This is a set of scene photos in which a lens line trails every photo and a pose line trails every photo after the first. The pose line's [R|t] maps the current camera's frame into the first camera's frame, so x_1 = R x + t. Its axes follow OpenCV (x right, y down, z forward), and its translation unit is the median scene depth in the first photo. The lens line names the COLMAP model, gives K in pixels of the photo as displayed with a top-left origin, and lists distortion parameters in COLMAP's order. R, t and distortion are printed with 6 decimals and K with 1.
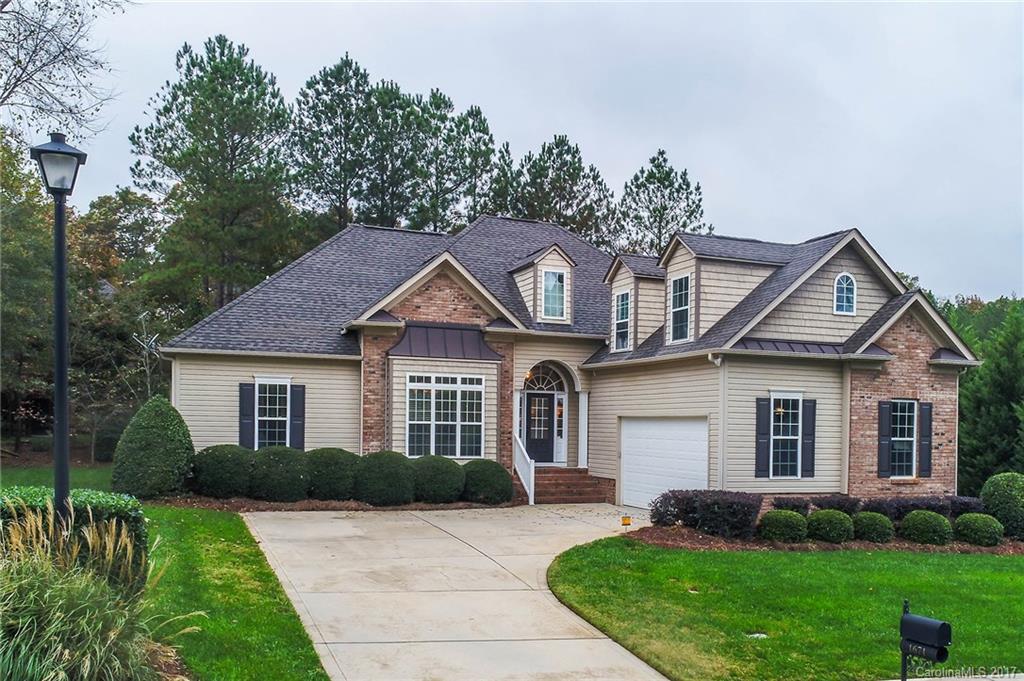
lens RADIAL K [[960.0, 0, 512.0], [0, 960.0, 340.5], [0, 0, 1]] dist [0.001245, -0.004036]
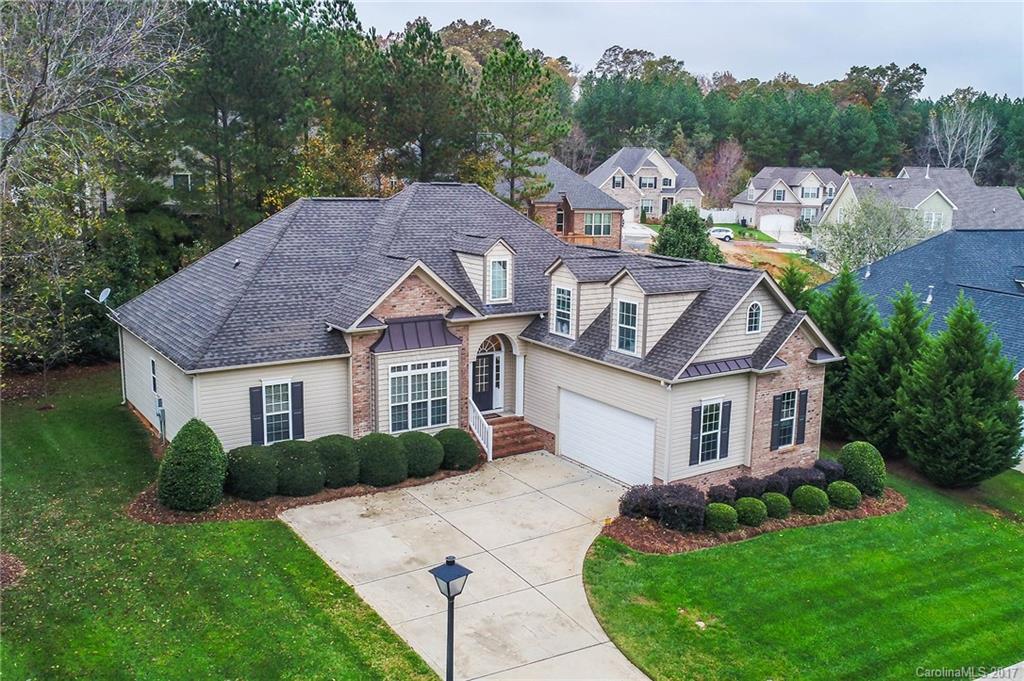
lens RADIAL K [[887.6, 0, 512.6], [0, 887.6, 307.3], [0, 0, 1]] dist [-0.004704, 0.000506]
pose [[0.981137, -0.033511, 0.190386, -0.168600], [0.001117, 0.985826, 0.167768, -0.223110], [-0.193310, -0.164390, 0.967268, -0.075491]]
